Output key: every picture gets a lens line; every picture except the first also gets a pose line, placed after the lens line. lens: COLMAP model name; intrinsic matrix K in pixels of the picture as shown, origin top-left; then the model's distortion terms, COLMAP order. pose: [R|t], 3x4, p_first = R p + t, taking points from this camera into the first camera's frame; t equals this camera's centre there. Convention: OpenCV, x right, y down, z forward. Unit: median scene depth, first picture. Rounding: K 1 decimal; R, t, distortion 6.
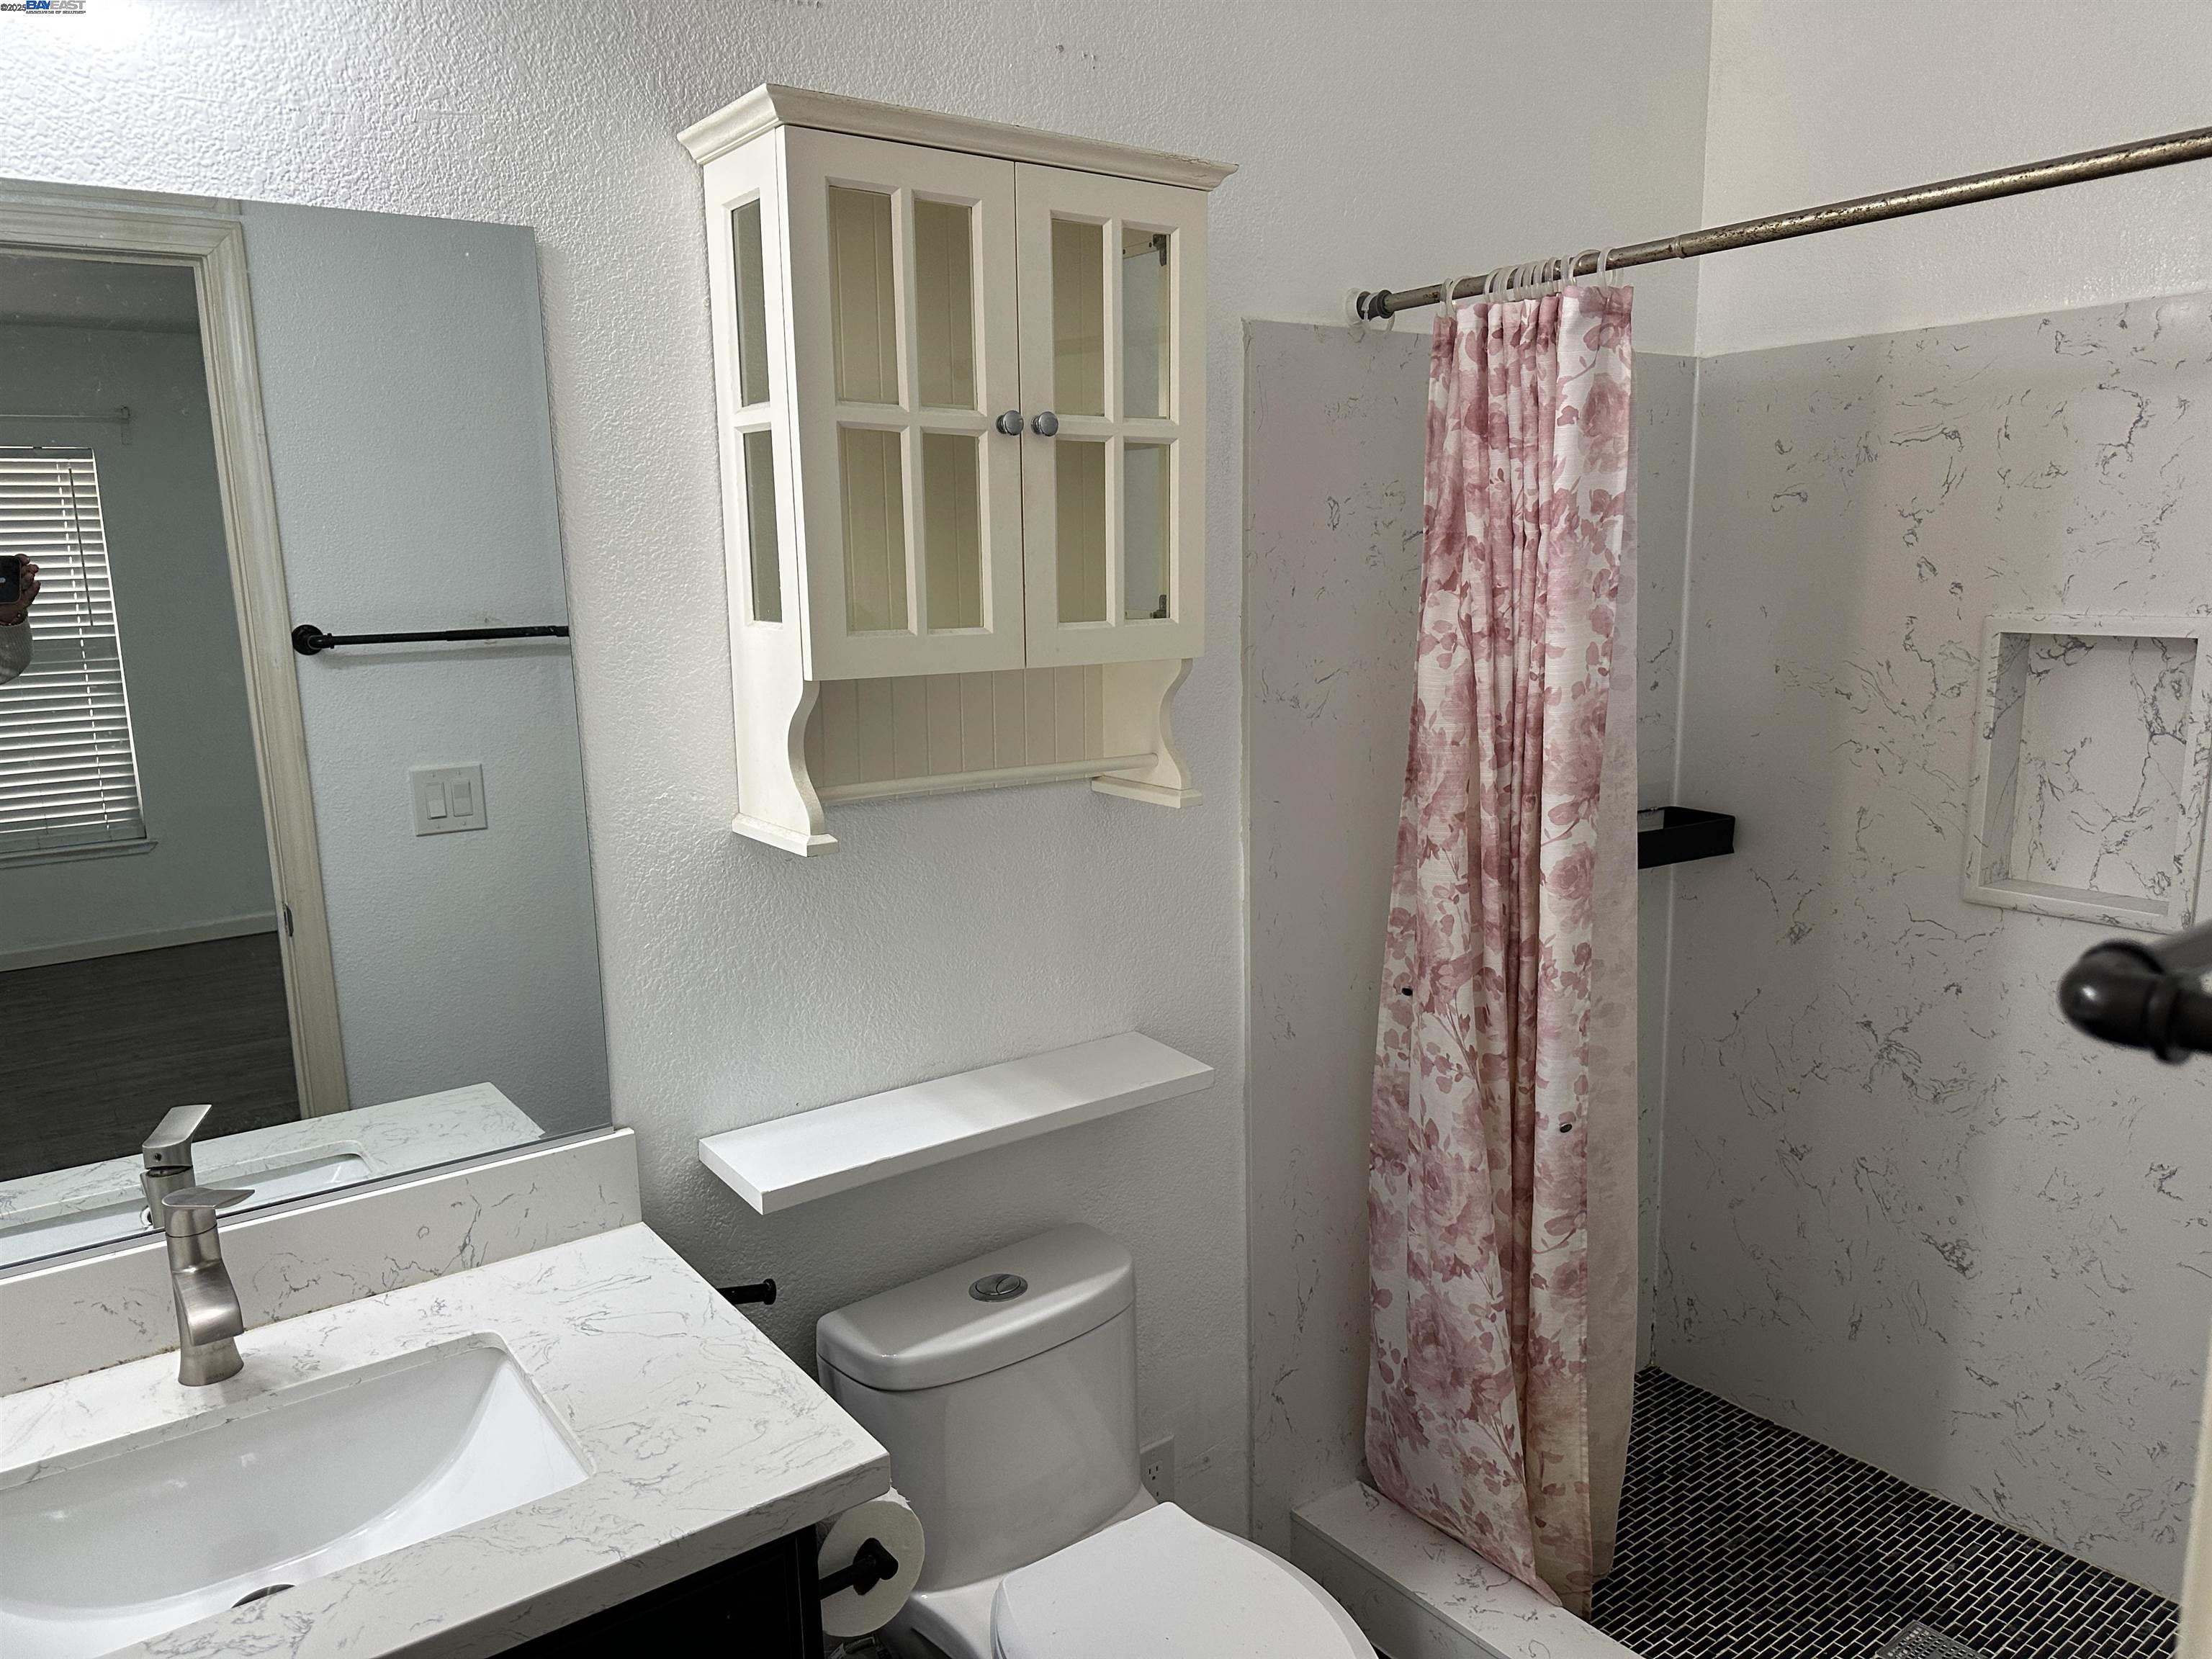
lens RADIAL K [[1542.9, 0, 1106.0], [0, 1542.9, 829.5], [0, 0, 1]] dist [0.094892, -0.228971]
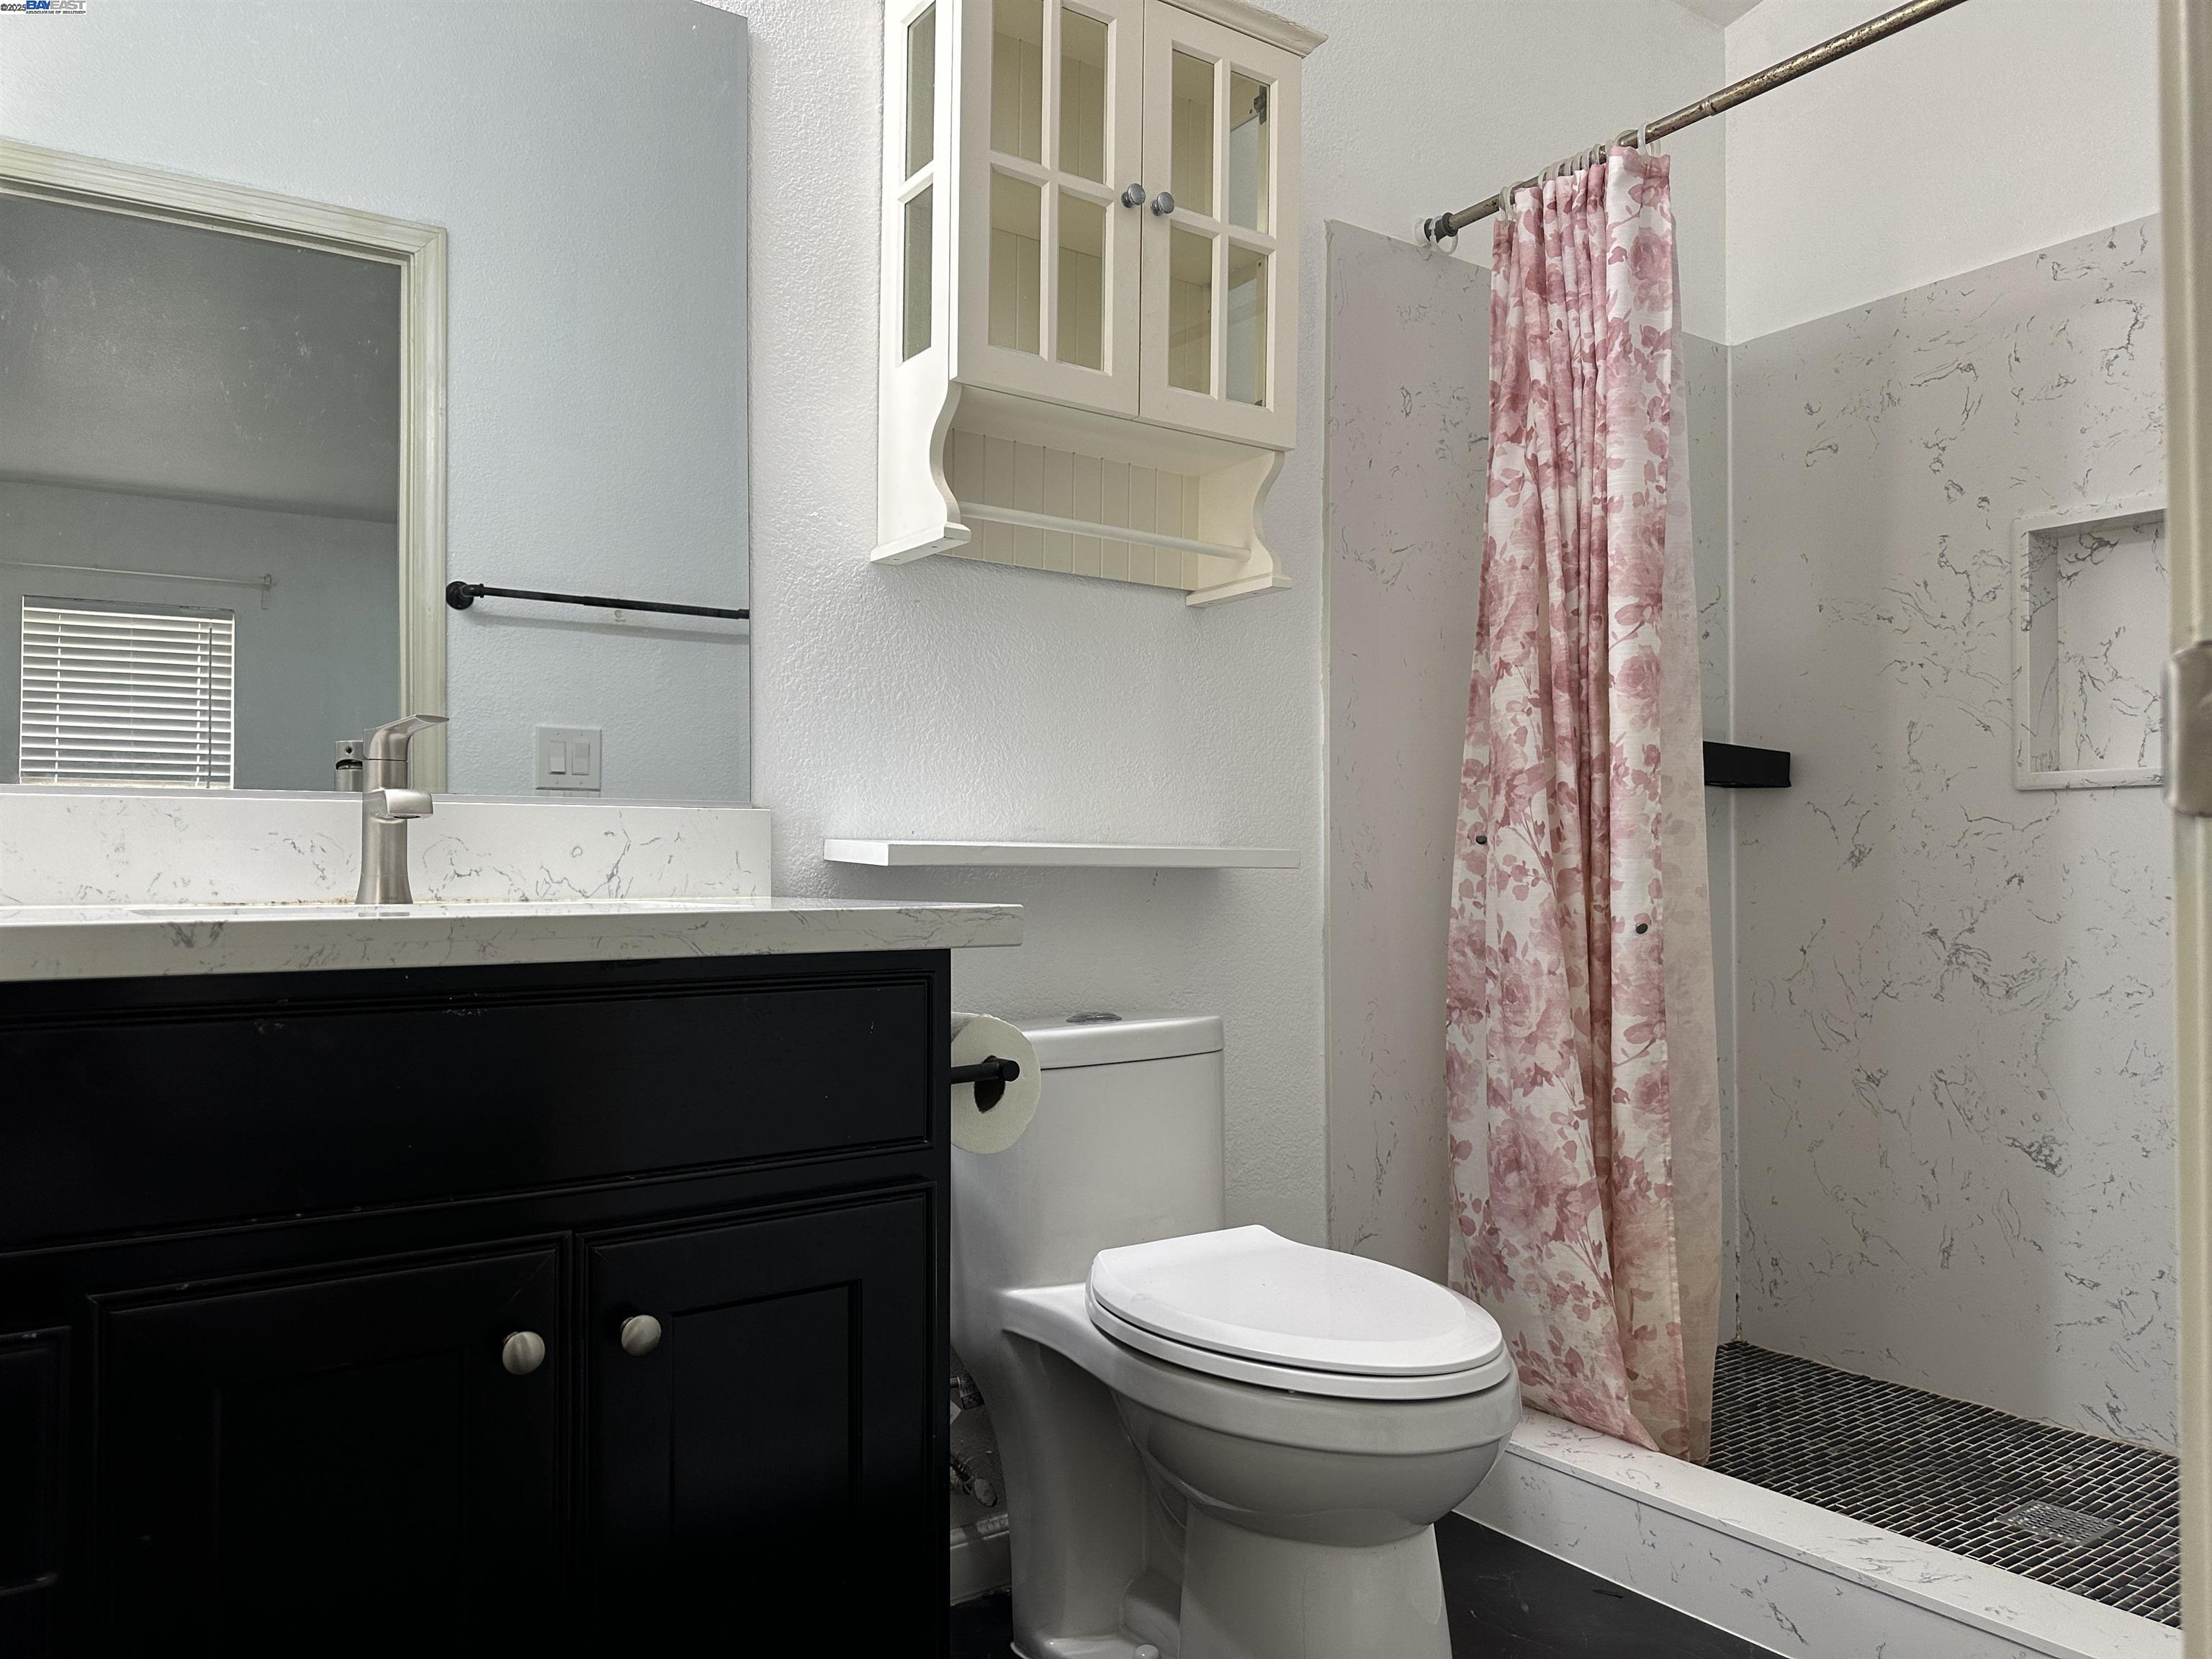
lens RADIAL K [[1515.7, 0, 1082.5], [0, 1515.7, 838.6], [0, 0, 1]] dist [0.072877, -0.164109]
pose [[0.998752, 0.021061, -0.045286, -0.029740], [-0.029715, 0.979370, -0.199877, 0.340702], [0.040142, 0.200973, 0.978774, -0.016970]]
